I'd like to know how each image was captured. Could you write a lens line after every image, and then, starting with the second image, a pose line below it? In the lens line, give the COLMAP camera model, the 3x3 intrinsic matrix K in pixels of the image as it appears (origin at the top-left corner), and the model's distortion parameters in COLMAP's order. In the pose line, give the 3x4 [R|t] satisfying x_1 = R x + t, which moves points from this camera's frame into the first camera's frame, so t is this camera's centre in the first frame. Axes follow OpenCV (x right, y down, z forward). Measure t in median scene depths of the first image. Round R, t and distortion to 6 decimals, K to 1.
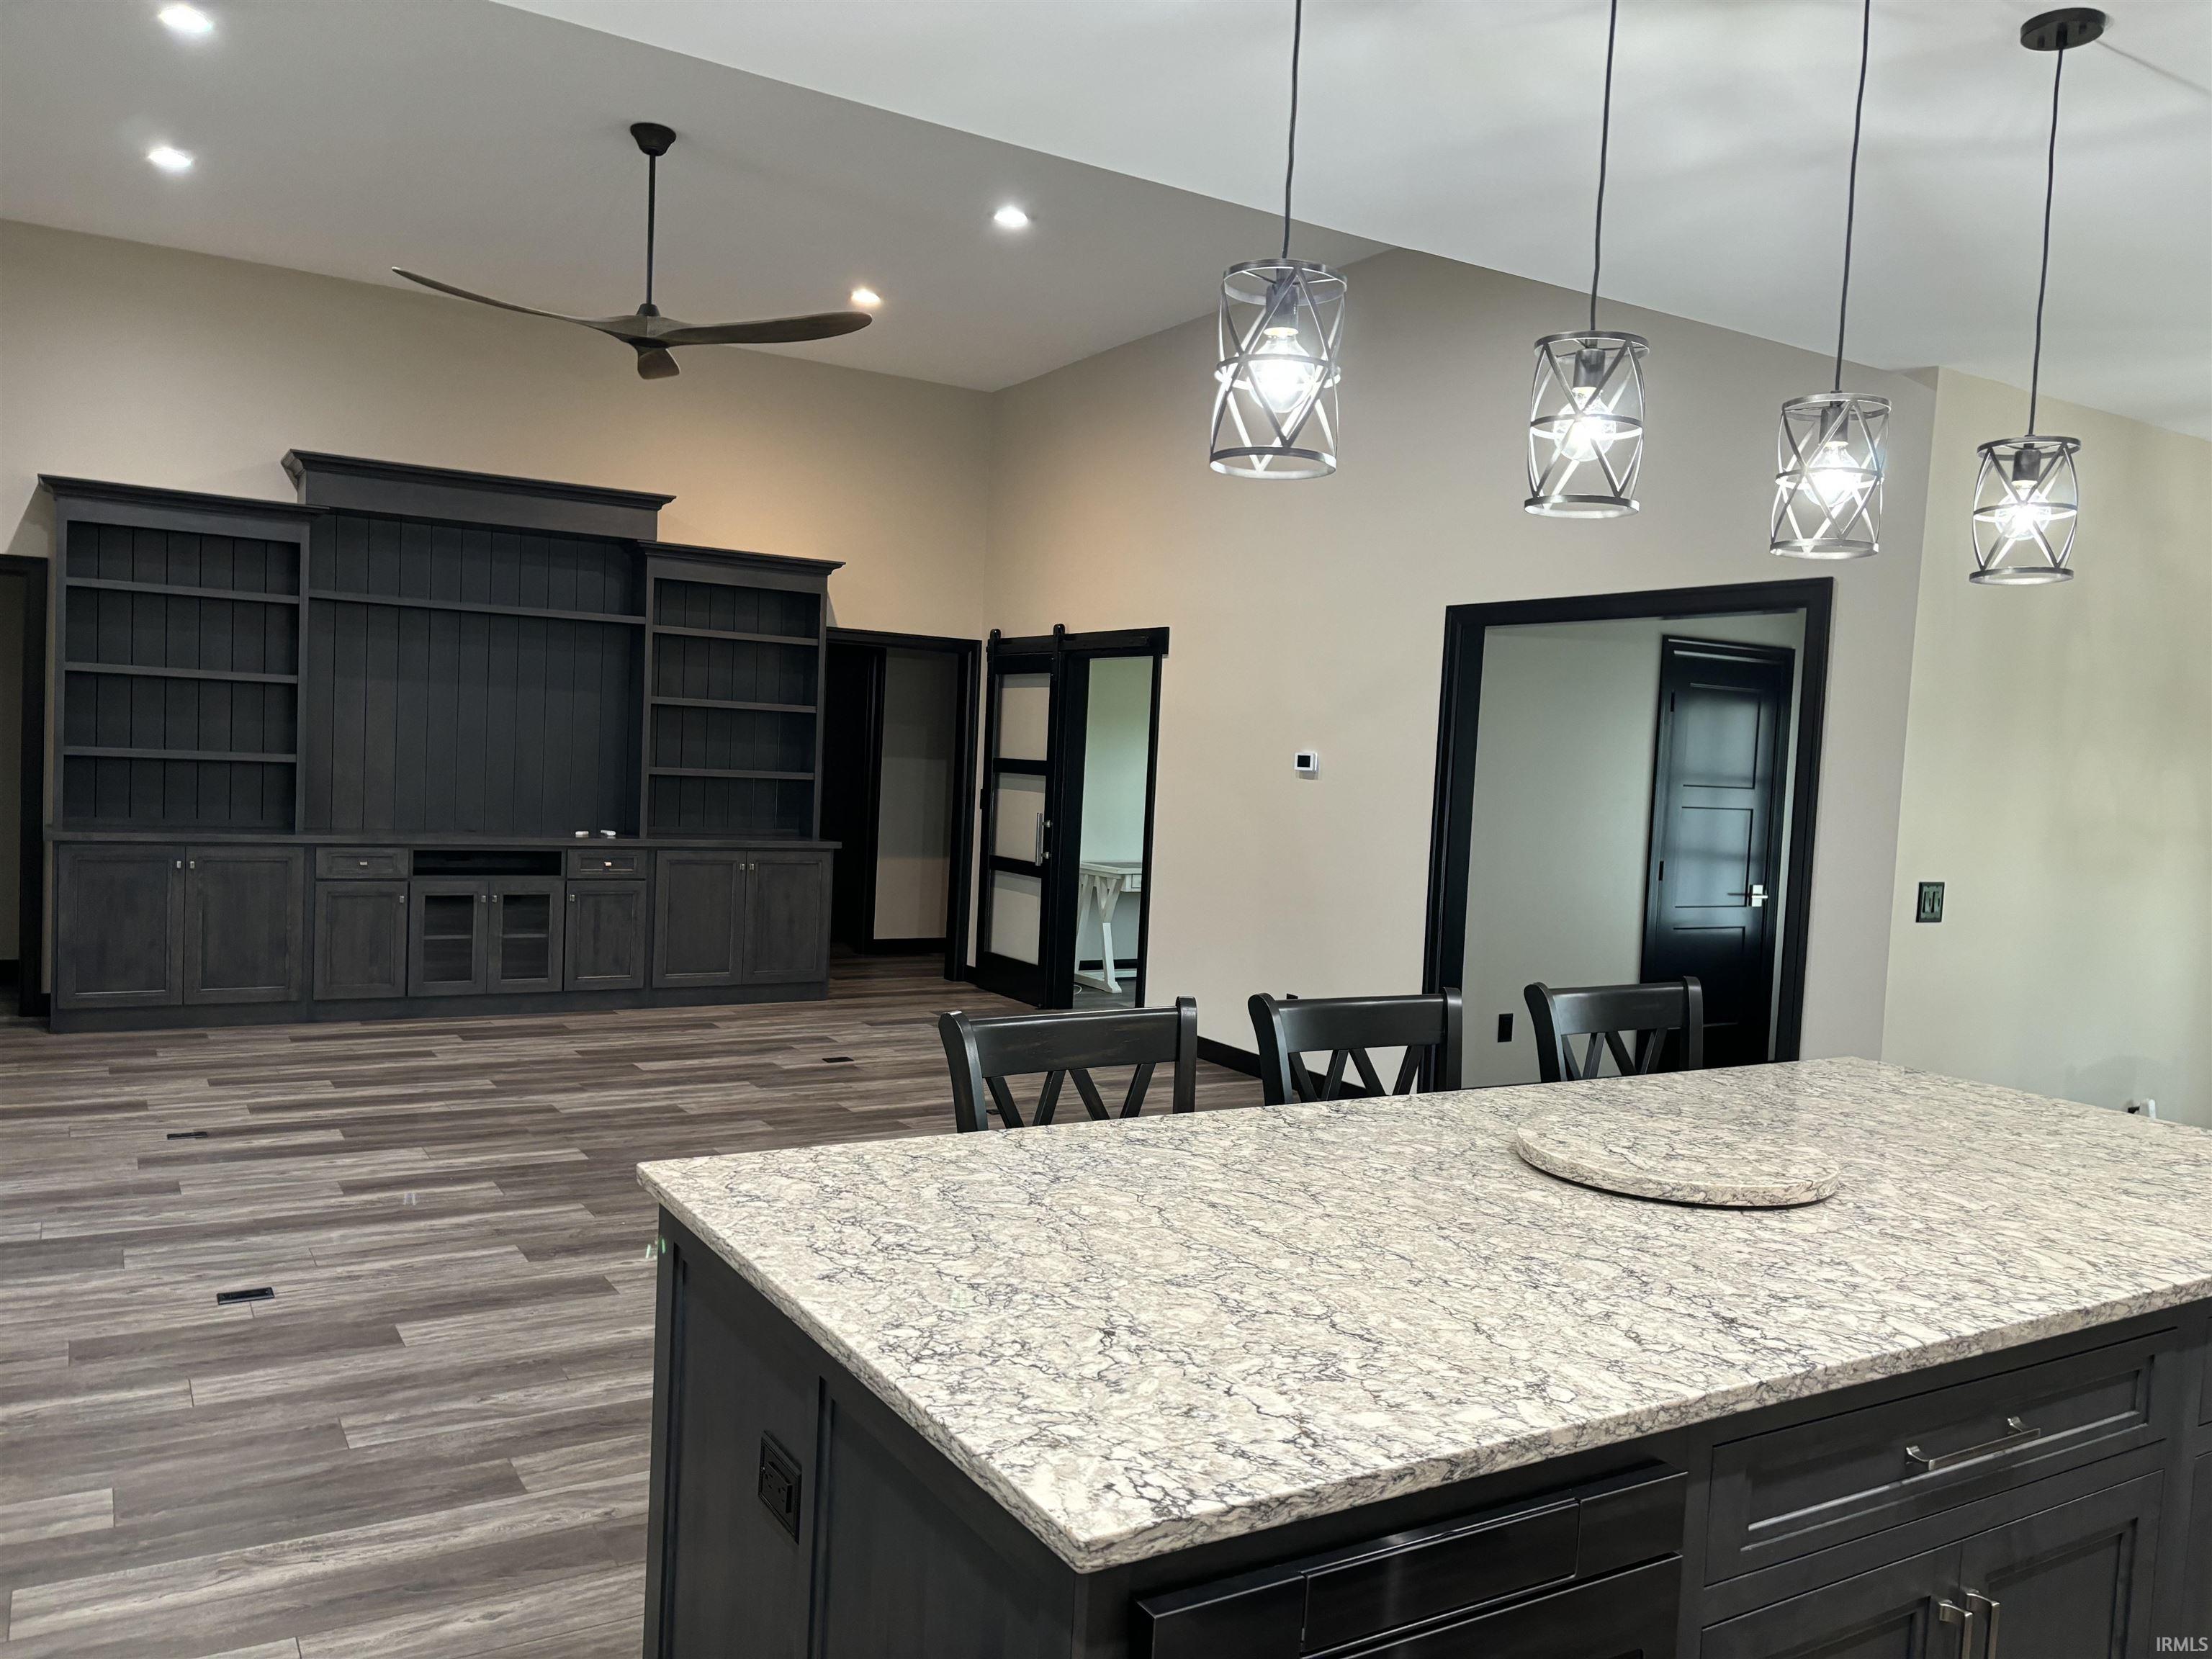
lens RADIAL K [[1664.1, 0, 1114.6], [0, 1664.1, 830.3], [0, 0, 1]] dist [0.050216, -0.033989]
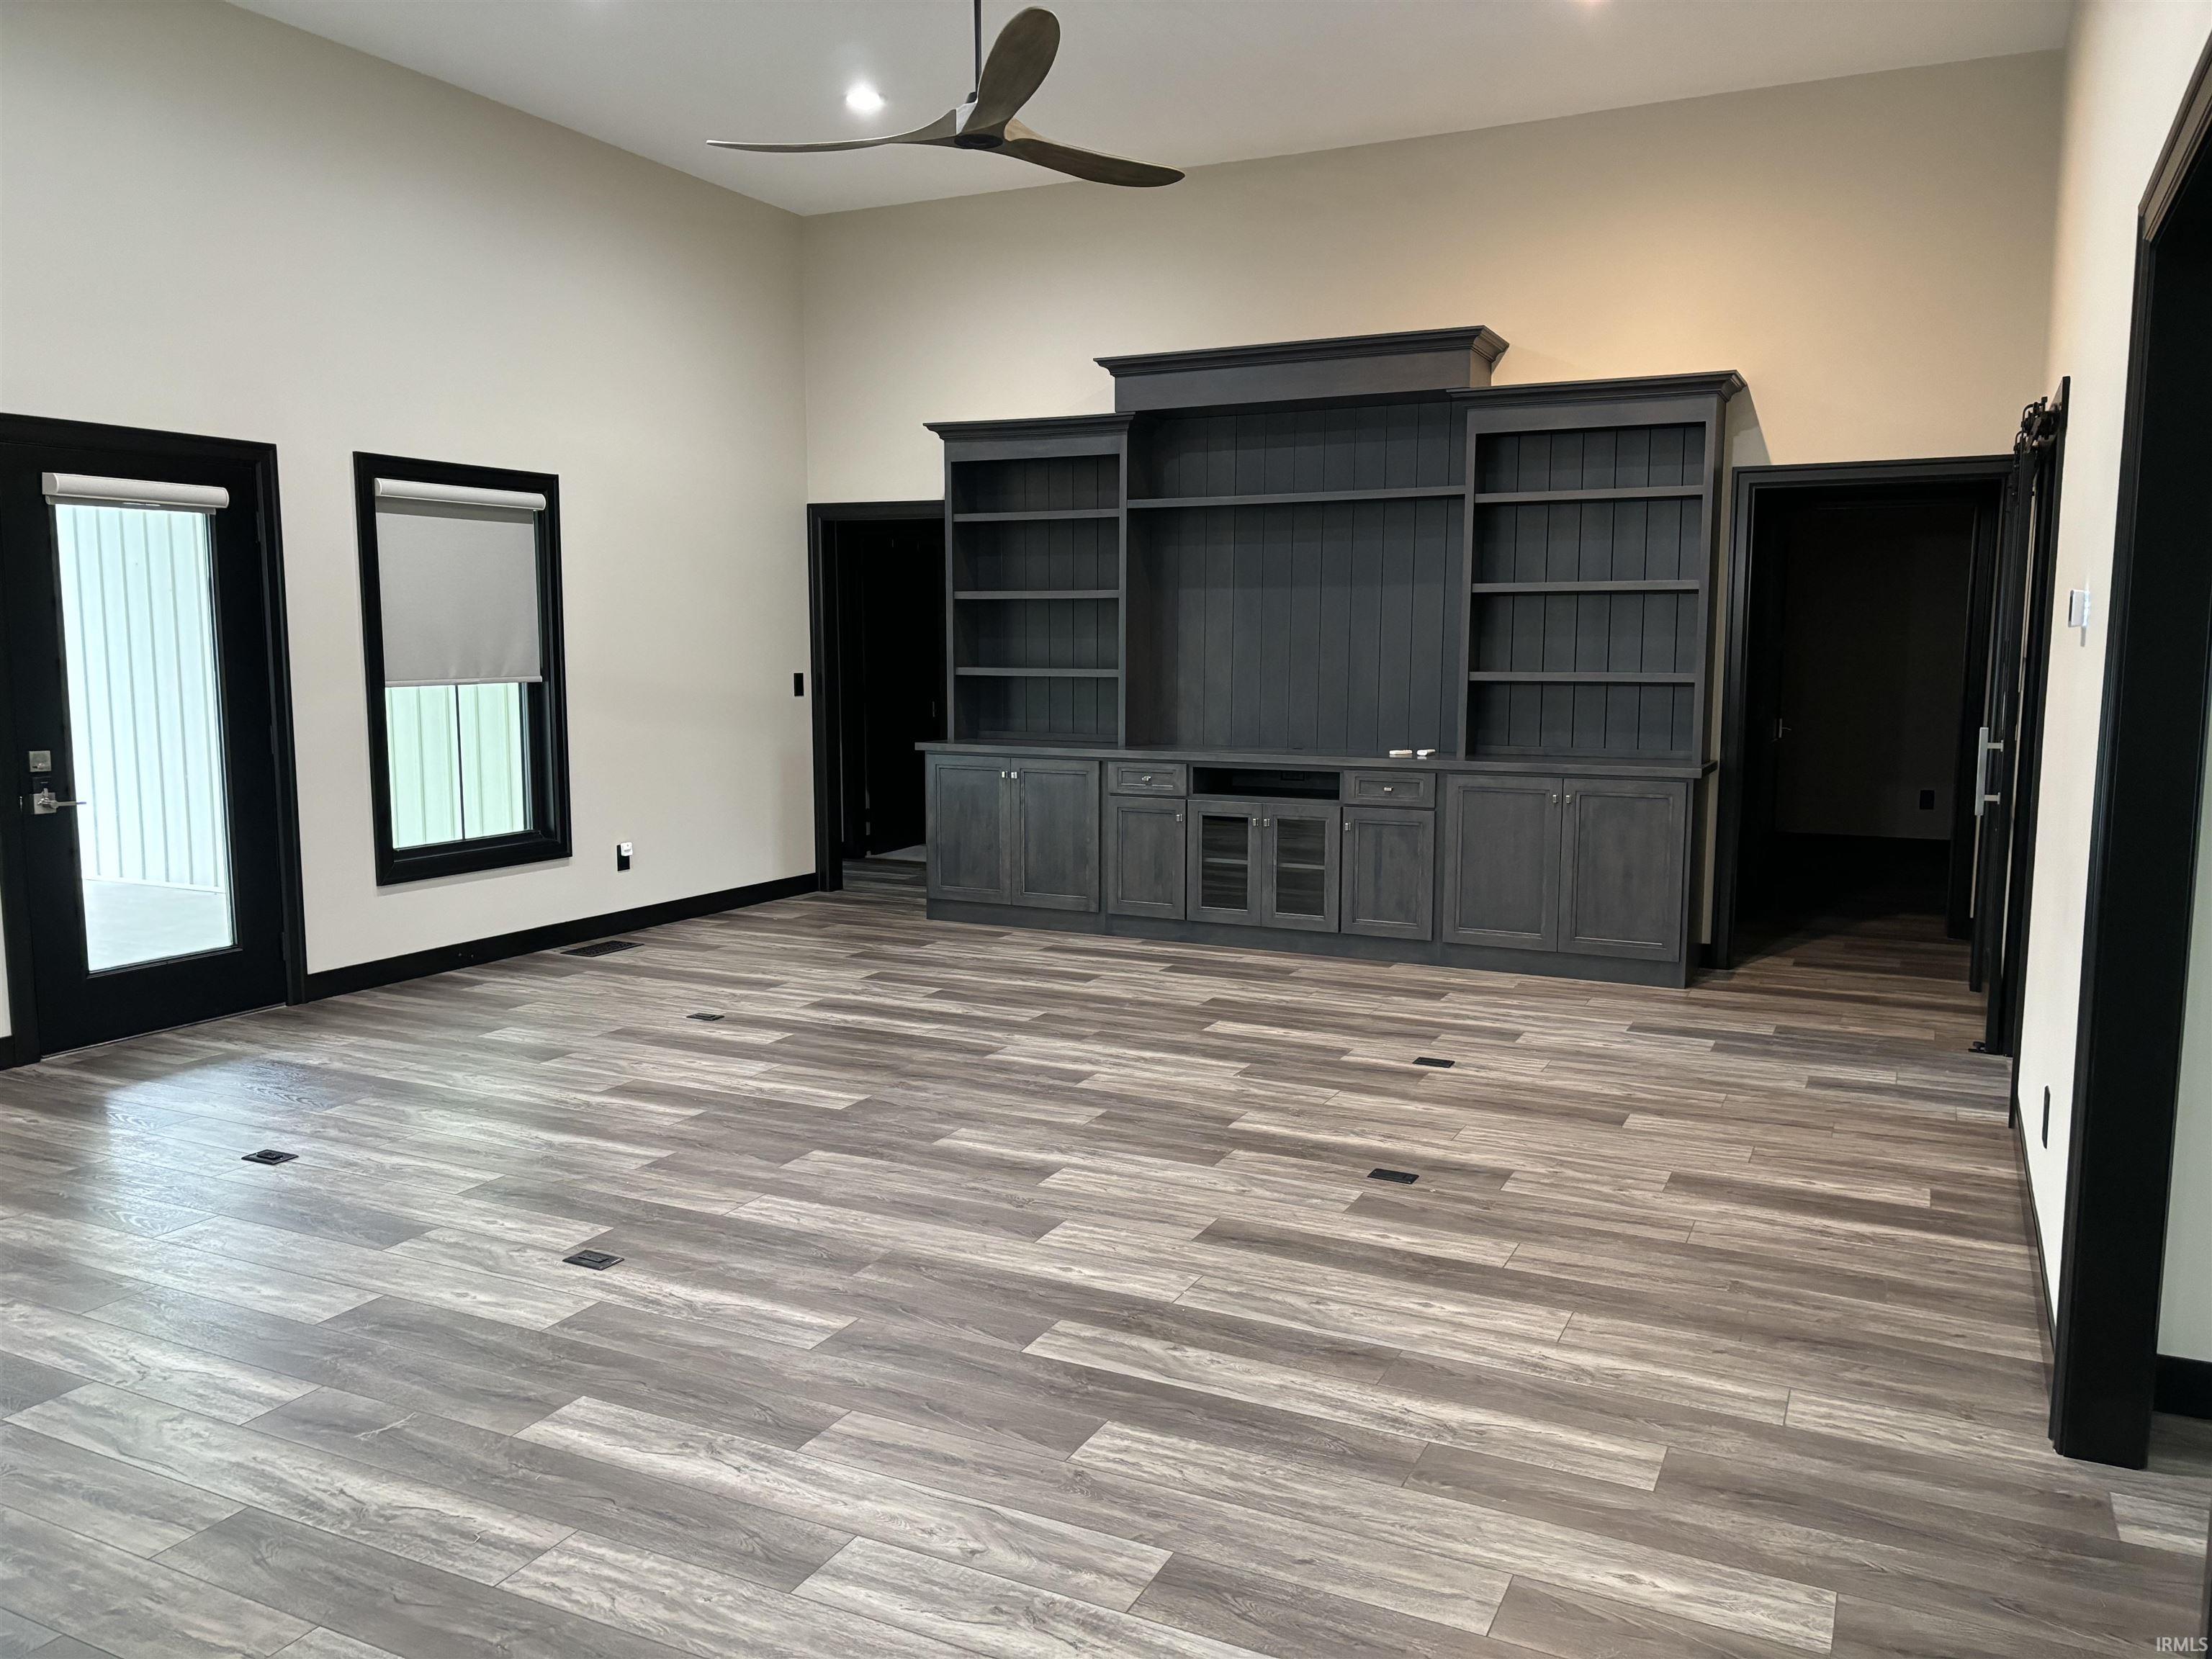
lens RADIAL K [[1664.1, 0, 1107.9], [0, 1664.1, 842.1], [0, 0, 1]] dist [0.050216, -0.033989]
pose [[0.526837, 0.058626, -0.847942, 0.353905], [-0.016423, 0.998134, 0.058806, 0.000105], [0.849808, -0.017055, 0.526817, 0.463590]]
